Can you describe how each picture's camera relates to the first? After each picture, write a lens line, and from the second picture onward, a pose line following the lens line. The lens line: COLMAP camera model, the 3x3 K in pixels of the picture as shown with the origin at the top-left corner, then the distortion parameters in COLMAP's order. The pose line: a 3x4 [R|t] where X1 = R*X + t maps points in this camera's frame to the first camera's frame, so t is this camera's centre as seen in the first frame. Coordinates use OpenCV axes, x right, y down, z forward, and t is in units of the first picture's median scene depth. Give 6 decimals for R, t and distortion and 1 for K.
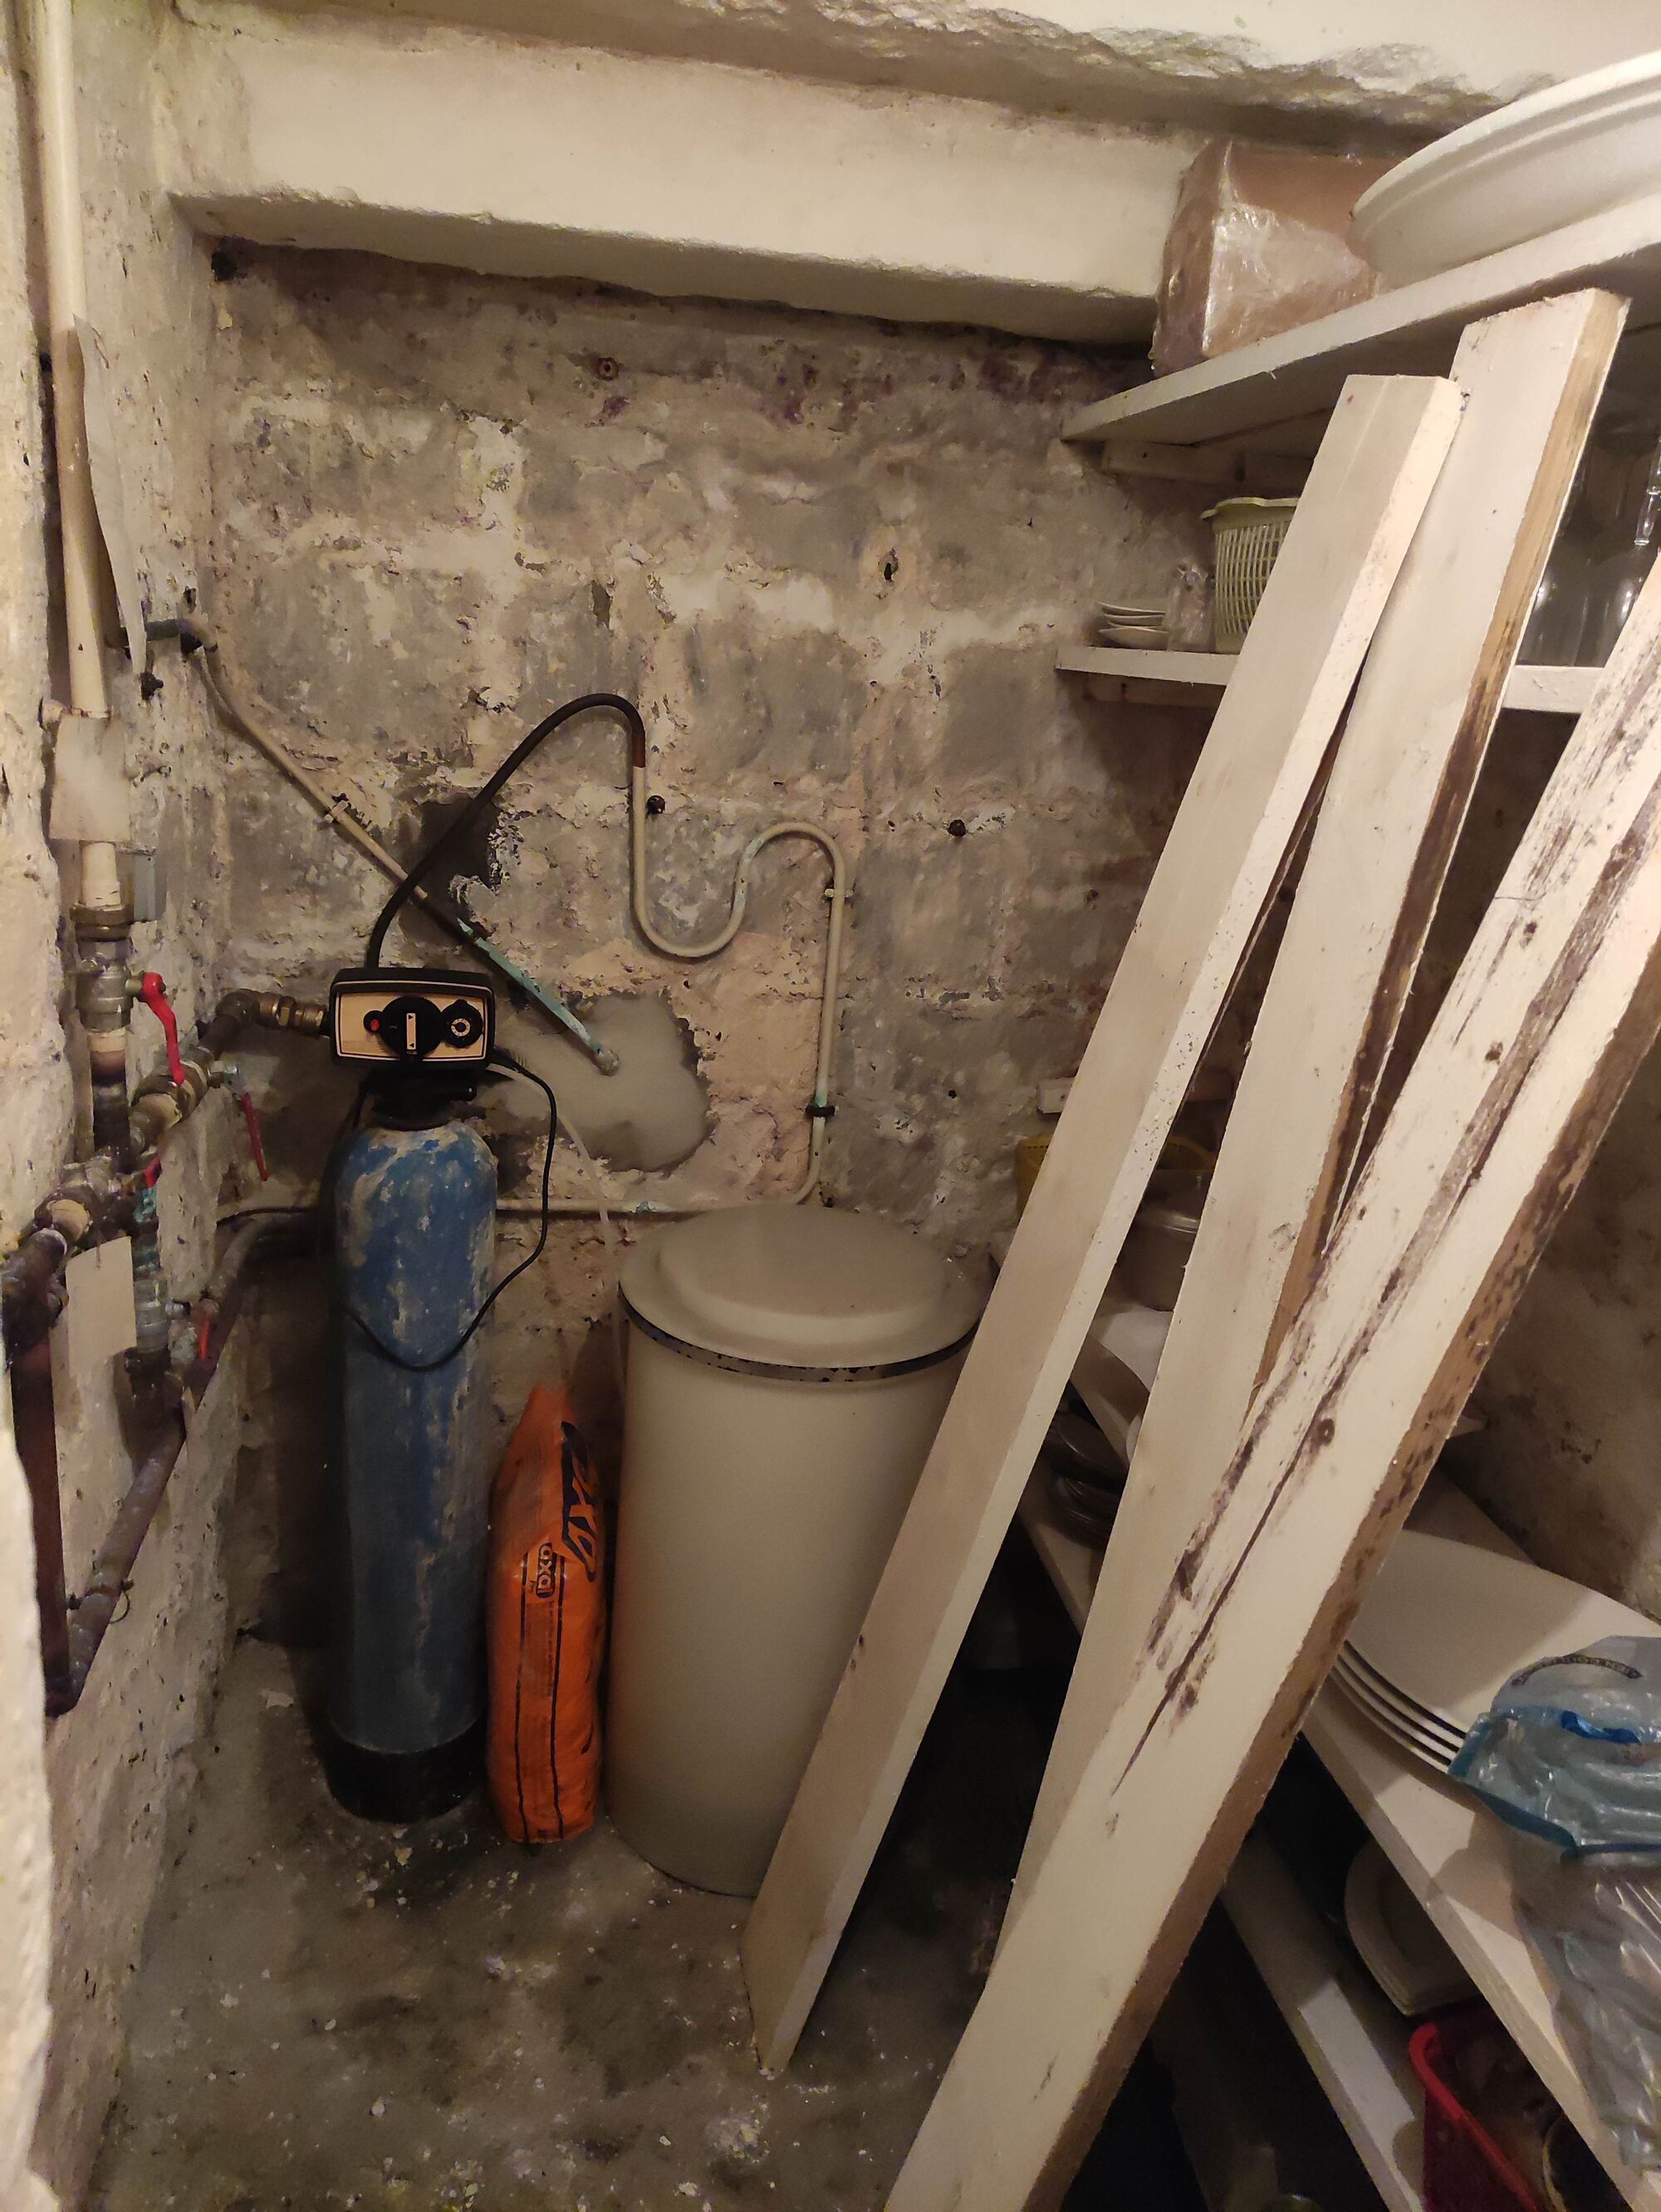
lens RADIAL K [[1621.1, 0, 849.2], [0, 1621.1, 1103.1], [0, 0, 1]] dist [0.059615, -0.064466]
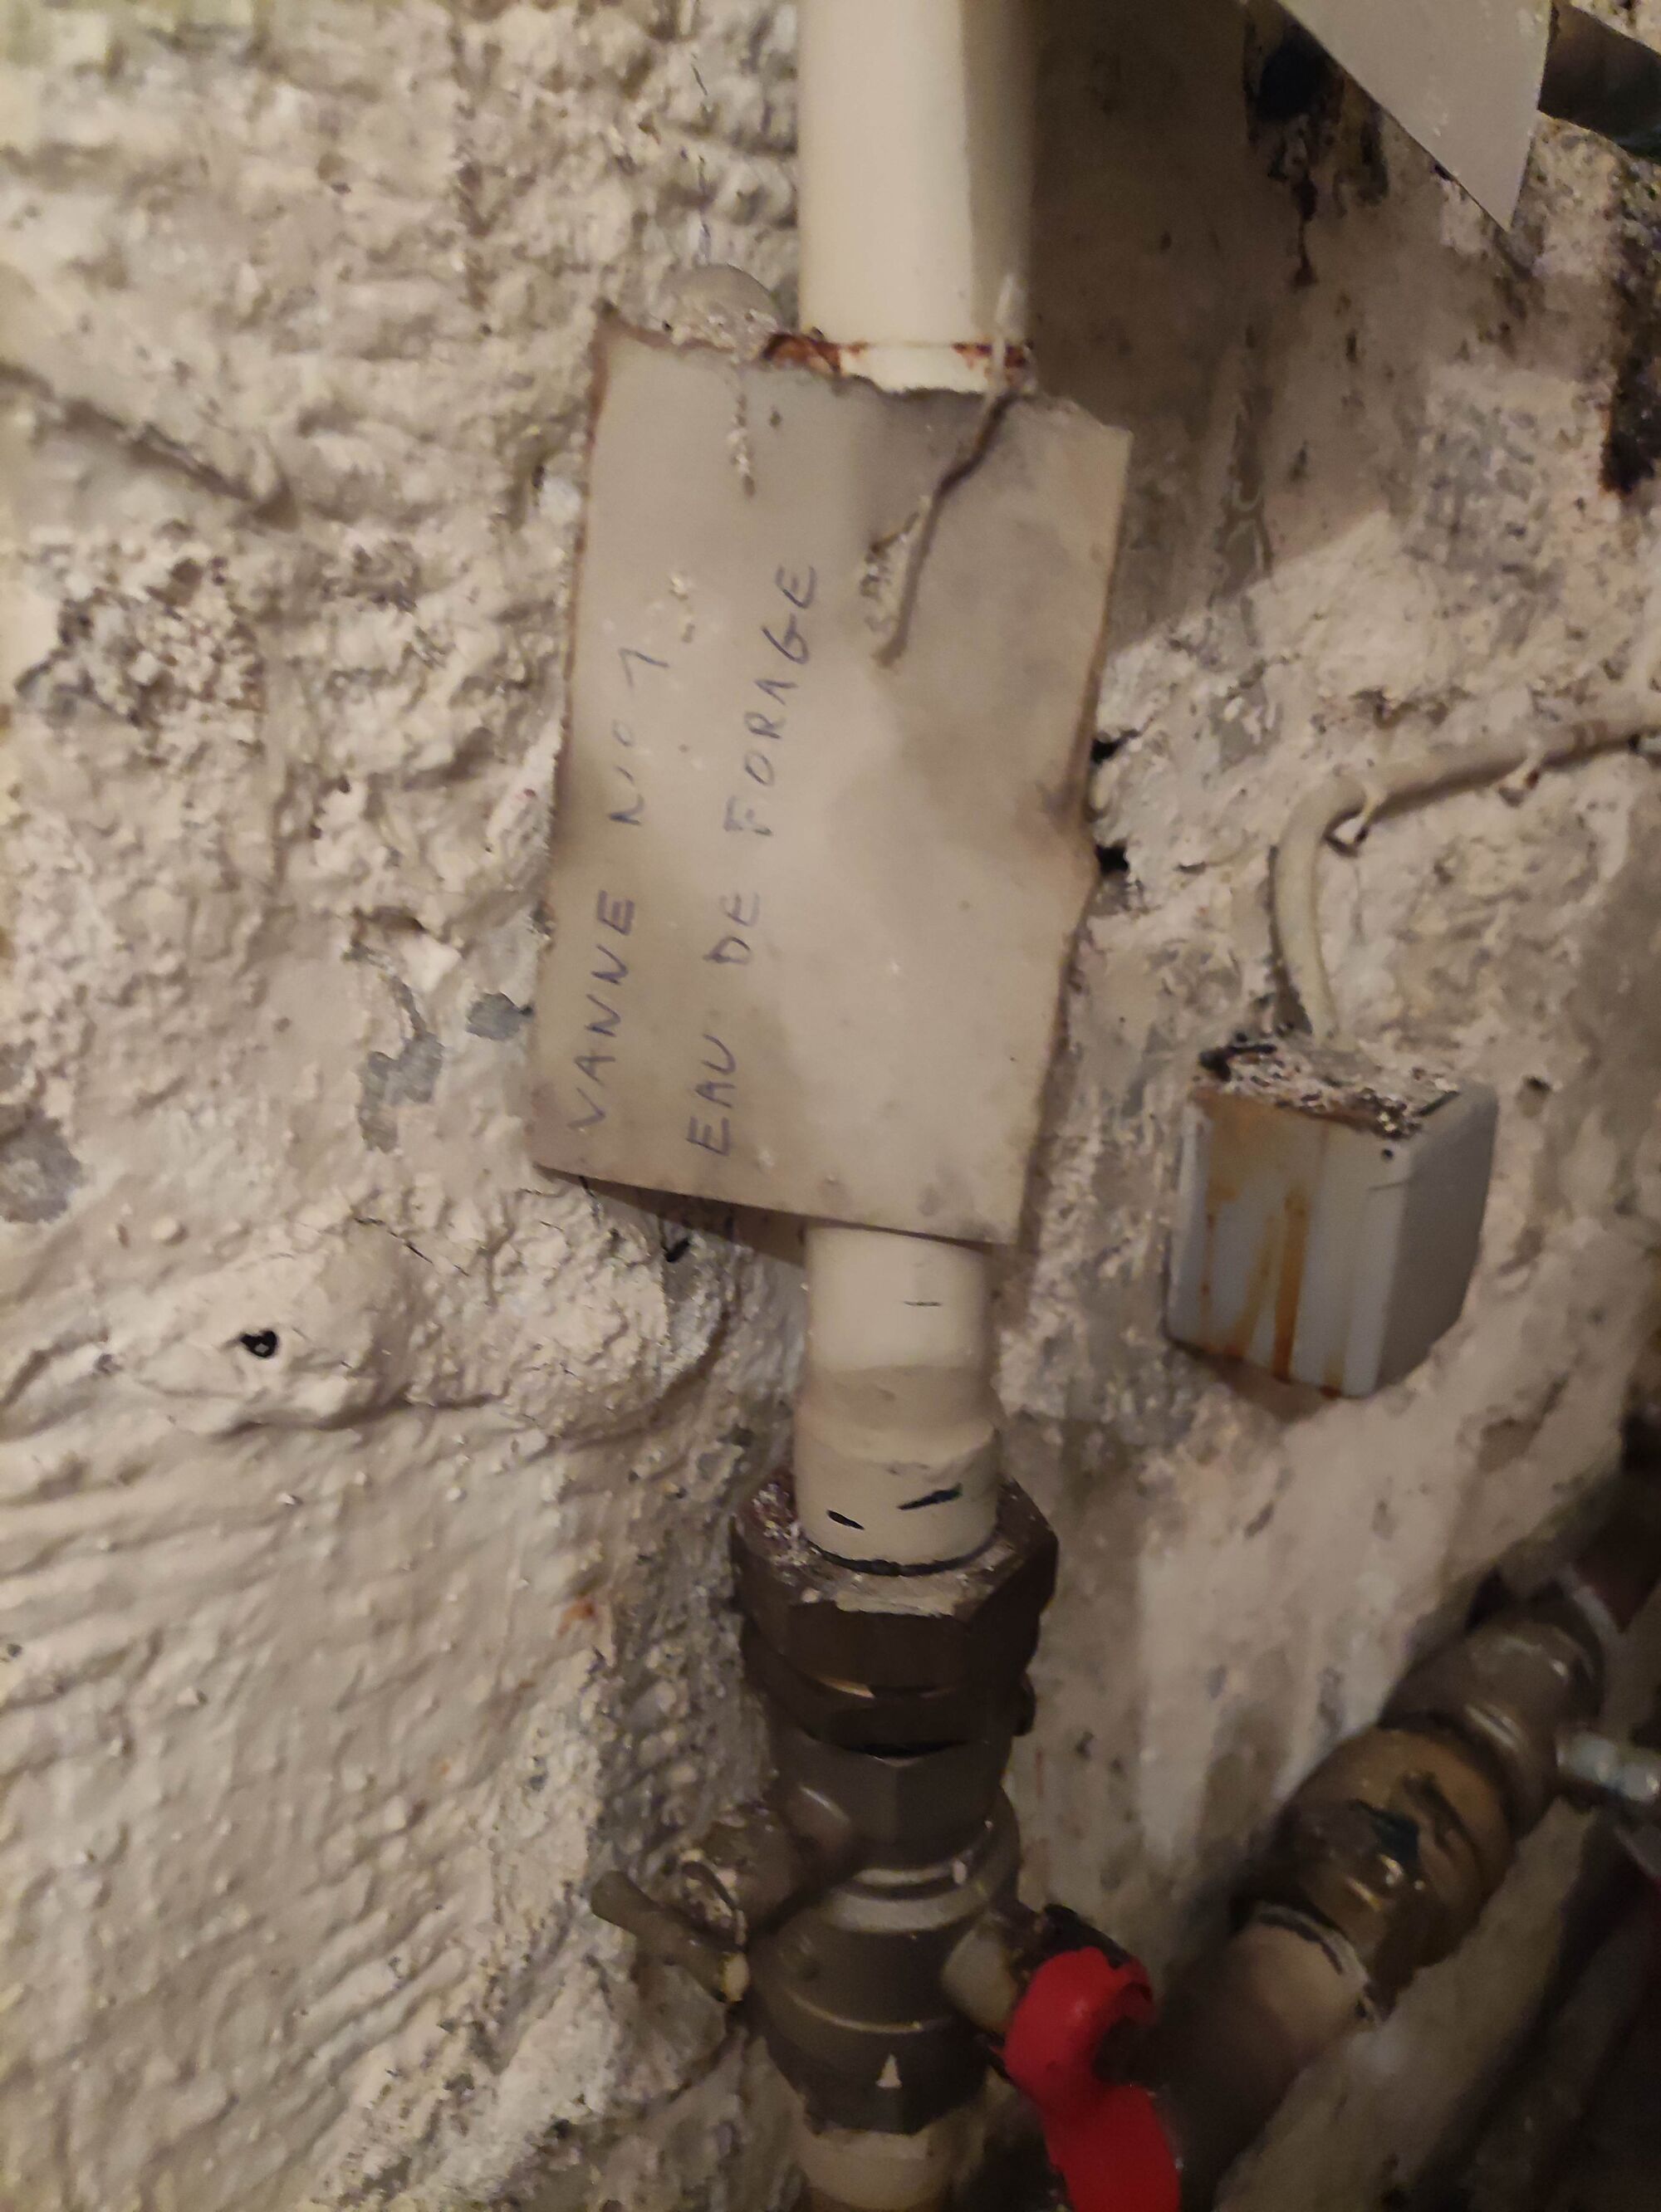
lens RADIAL K [[1663.7, 0, 822.0], [0, 1663.7, 1085.2], [0, 0, 1]] dist [0.071896, -0.080743]
pose [[0.610239, 0.175189, -0.772604, -0.221692], [-0.168620, 0.981619, 0.089399, -0.121889], [0.774064, 0.075721, 0.628563, 0.587412]]
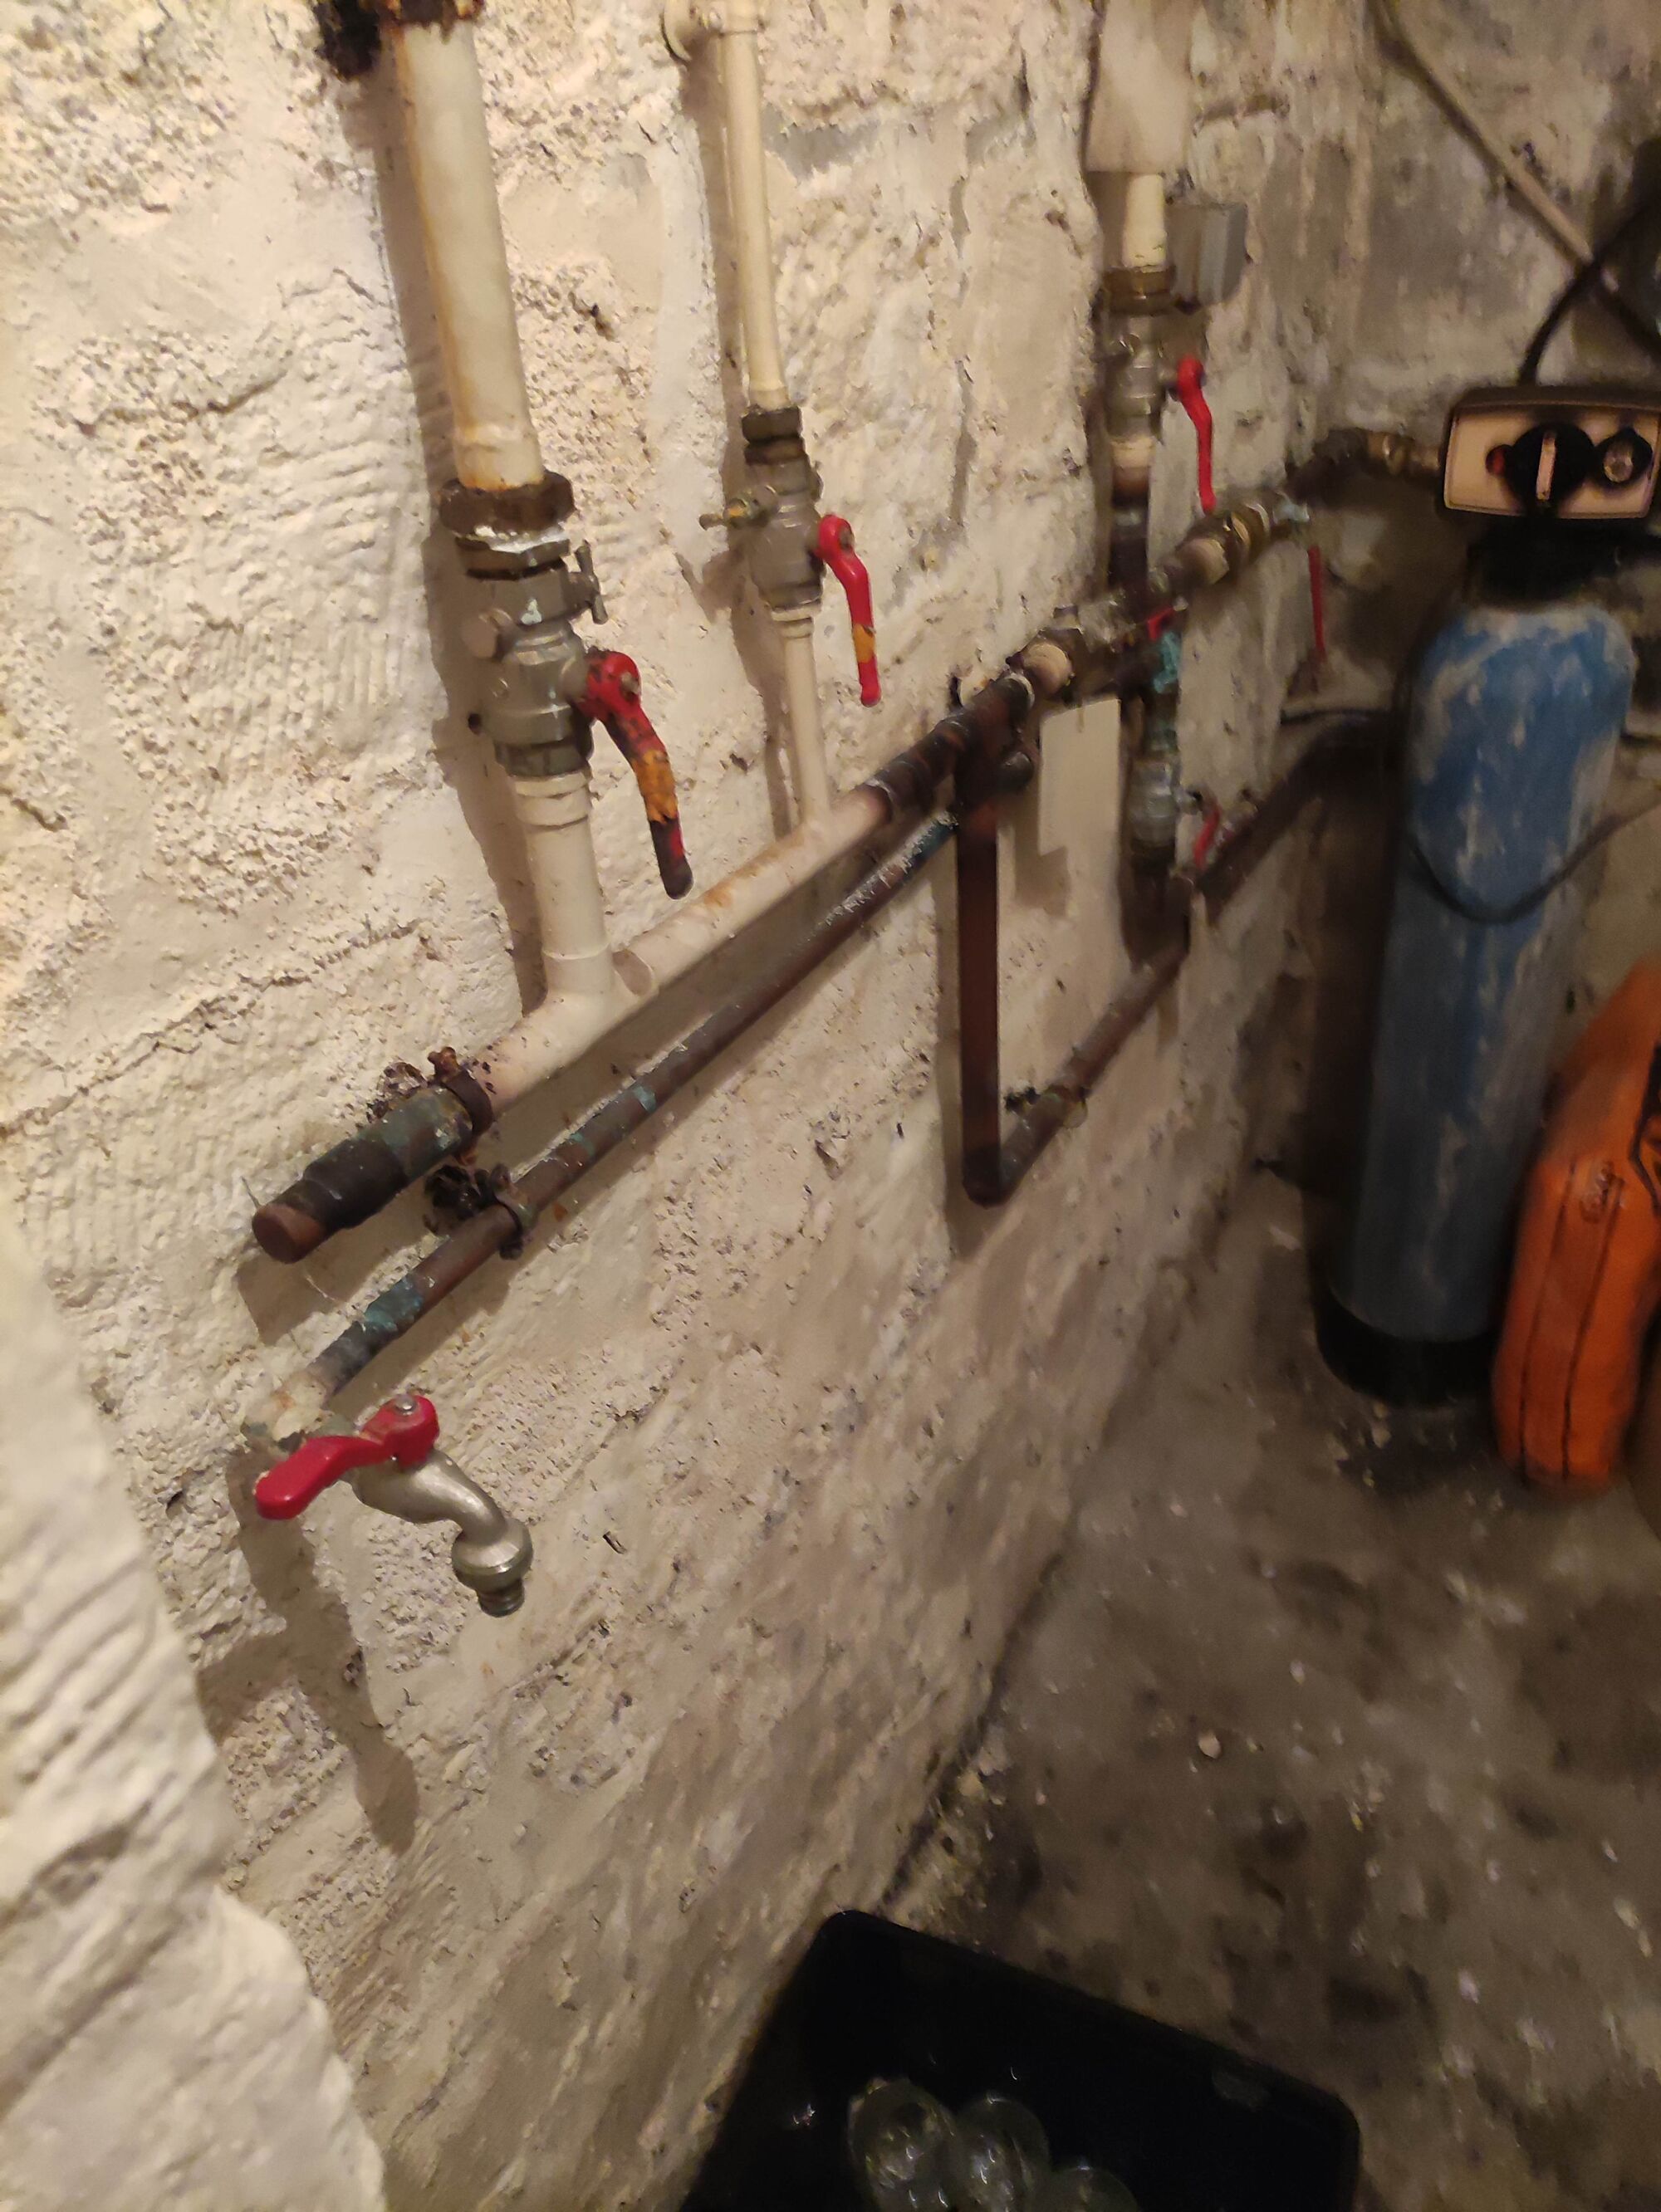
lens RADIAL K [[1619.9, 0, 822.2], [0, 1619.9, 1113.6], [0, 0, 1]] dist [0.061845, -0.062552]
pose [[0.765109, 0.232023, -0.600645, -0.001143], [-0.054548, 0.952824, 0.298582, 0.028371], [0.641586, -0.195684, 0.741670, 0.153327]]
